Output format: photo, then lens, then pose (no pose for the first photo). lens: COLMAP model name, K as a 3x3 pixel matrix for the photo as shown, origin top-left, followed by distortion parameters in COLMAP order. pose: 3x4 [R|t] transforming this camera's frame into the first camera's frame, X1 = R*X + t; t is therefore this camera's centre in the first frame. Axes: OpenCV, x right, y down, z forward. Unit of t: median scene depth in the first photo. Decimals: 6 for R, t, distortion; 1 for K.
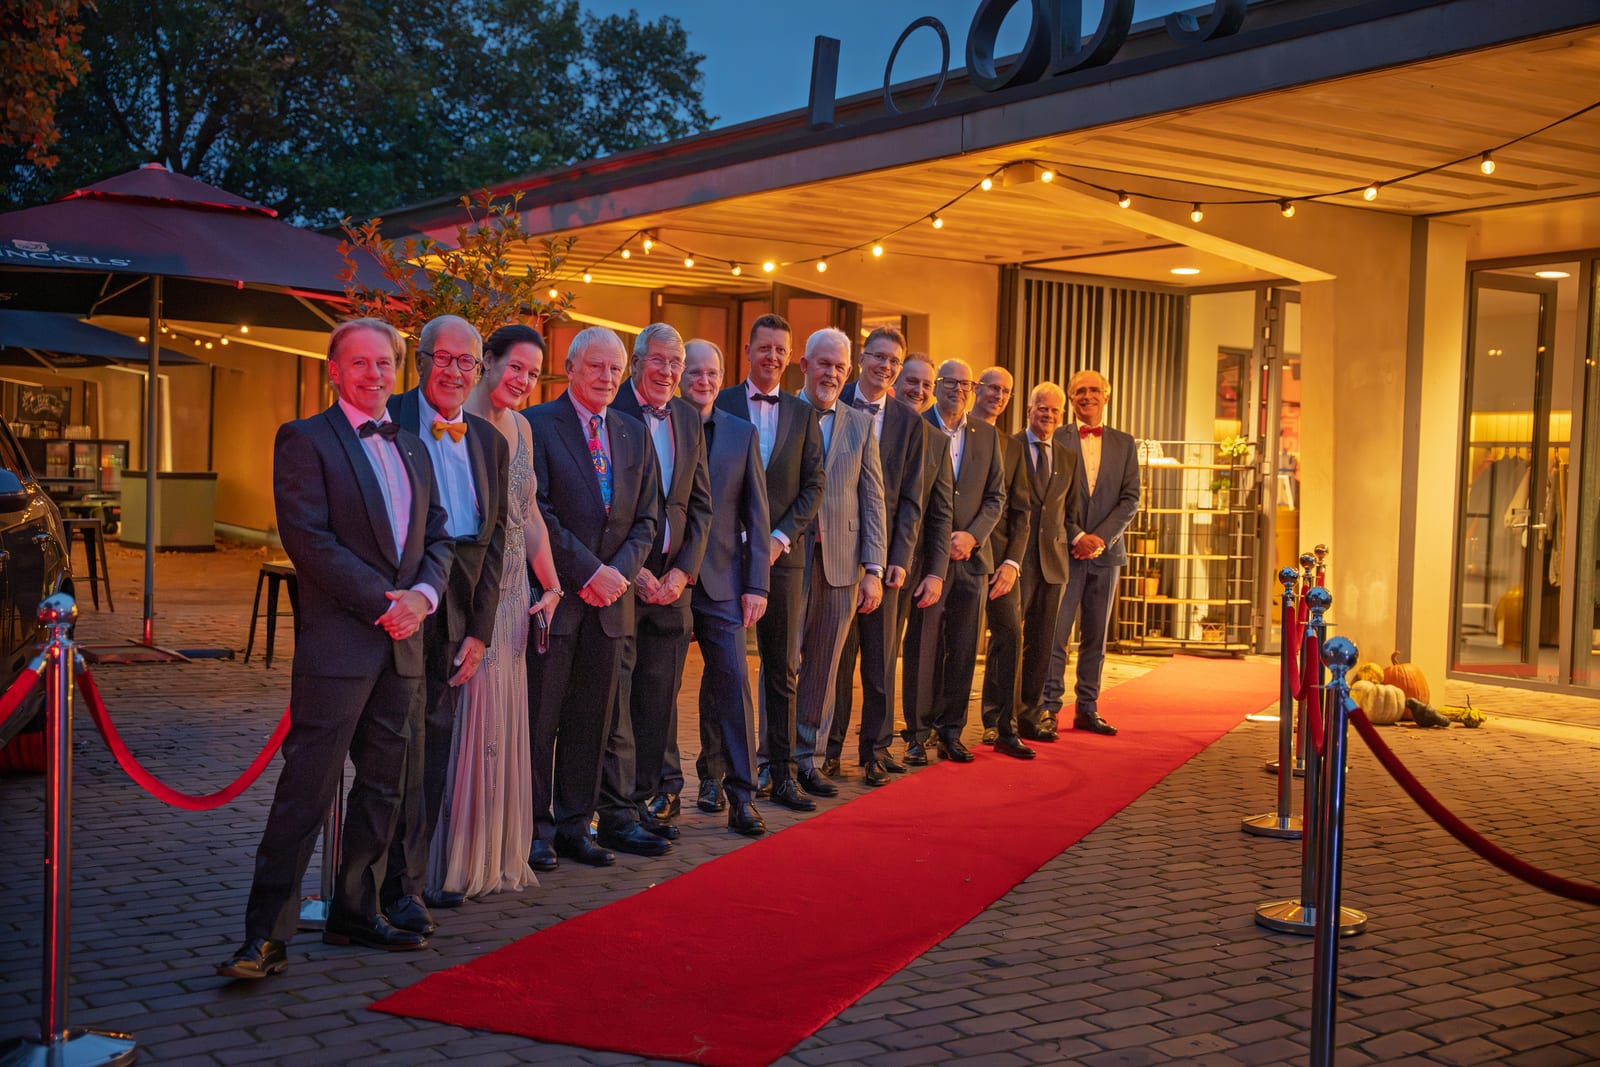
lens RADIAL K [[1920.3, 0, 800.0], [0, 1920.3, 533.5], [0, 0, 1]] dist [0.010281, 0.291599]
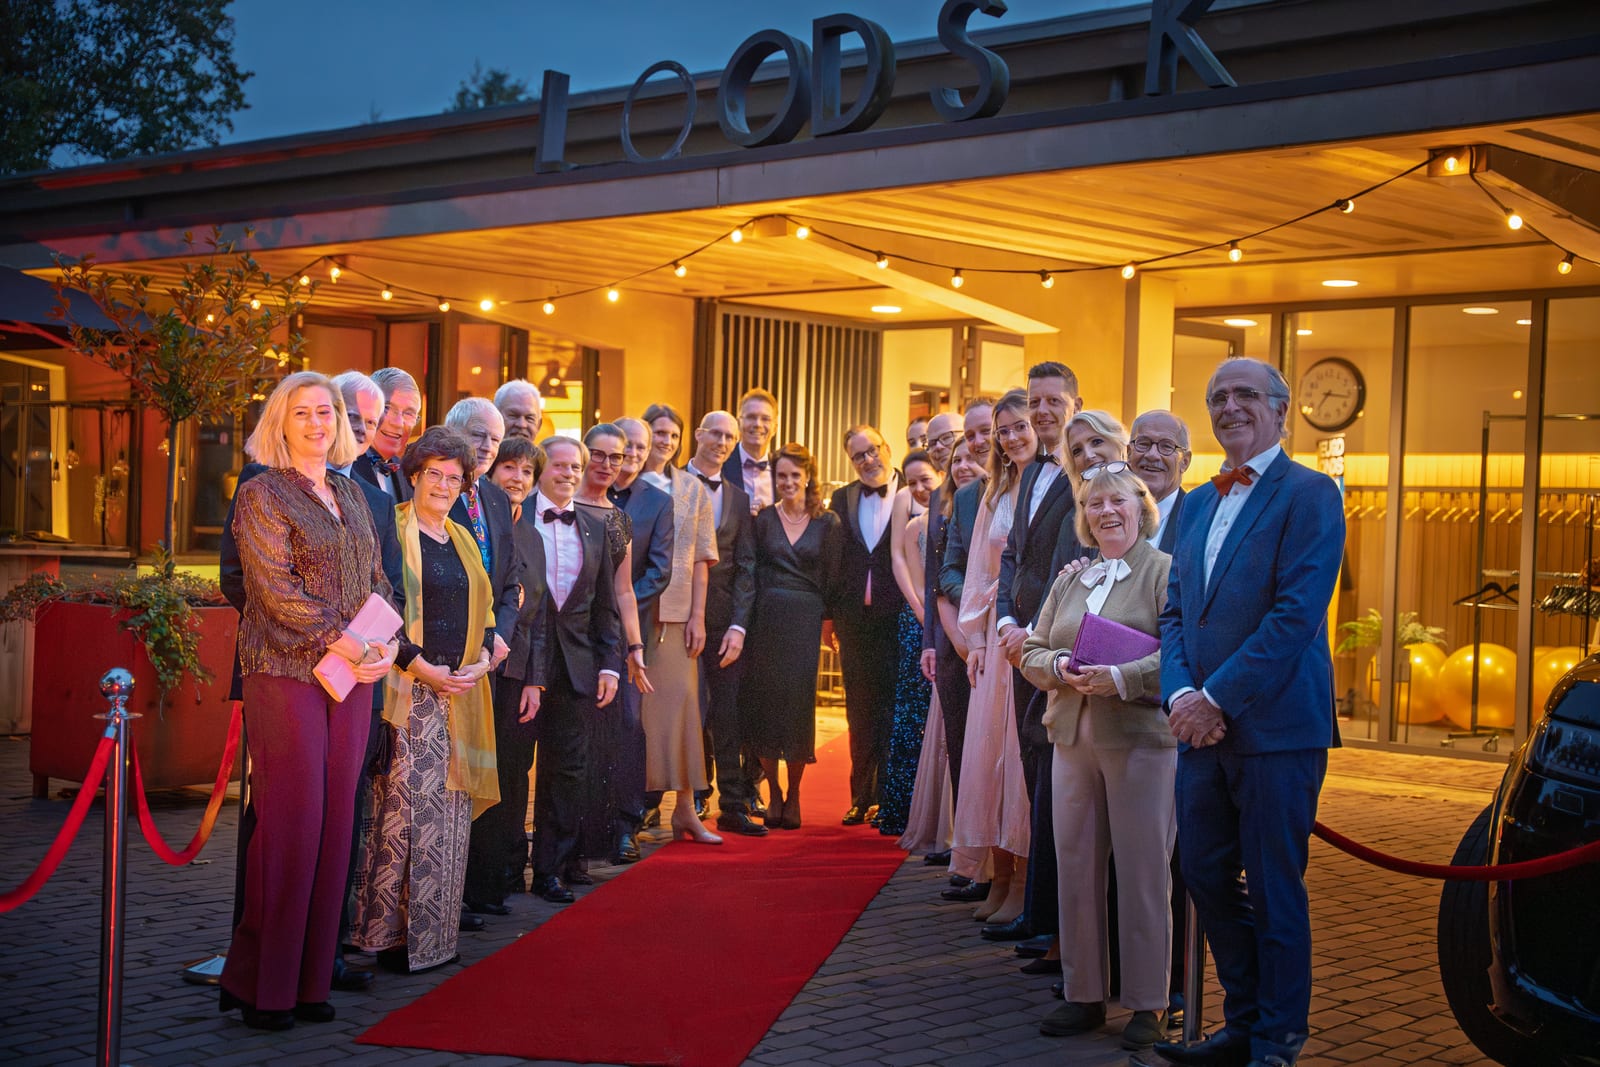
lens RADIAL K [[2287.2, 0, 800.0], [0, 2287.2, 533.5], [0, 0, 1]] dist [0.103184, 0.354498]
pose [[0.977498, -0.001421, 0.210939, -0.084497], [0.004348, 0.999901, -0.013411, -0.008102], [-0.210899, 0.014026, 0.977407, -0.114575]]
